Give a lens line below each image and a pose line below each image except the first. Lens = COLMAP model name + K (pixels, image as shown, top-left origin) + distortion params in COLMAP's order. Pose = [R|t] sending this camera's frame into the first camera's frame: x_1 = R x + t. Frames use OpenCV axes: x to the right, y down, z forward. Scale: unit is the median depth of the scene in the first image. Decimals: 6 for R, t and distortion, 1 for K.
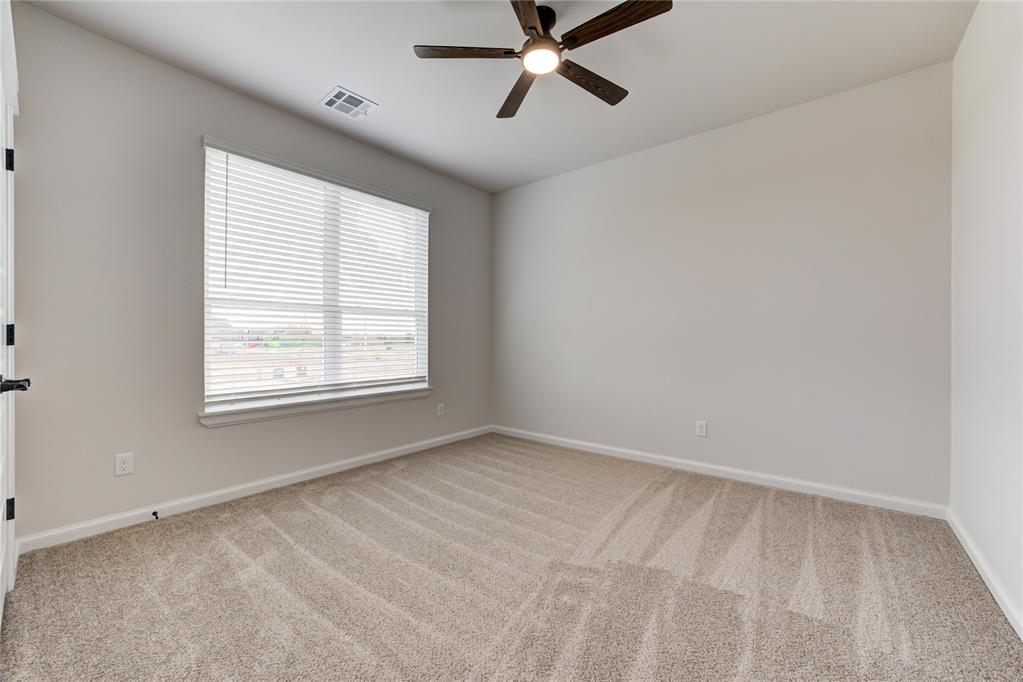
lens RADIAL K [[407.5, 0, 522.5], [0, 407.5, 339.2], [0, 0, 1]] dist [-0.011869, 0.000401]
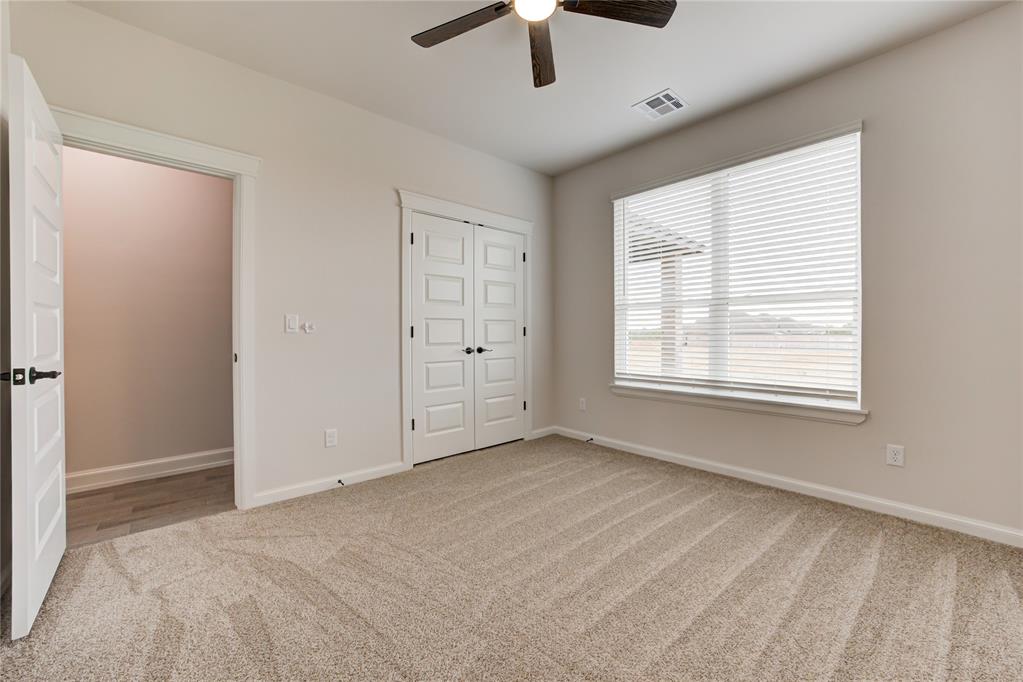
lens RADIAL K [[407.5, 0, 522.5], [0, 407.5, 339.2], [0, 0, 1]] dist [-0.011869, 0.000401]
pose [[-0.158166, 0.013308, -0.987323, 0.641726], [0.001591, 0.999911, 0.013222, -0.000195], [0.987411, 0.000520, -0.158173, 0.812565]]
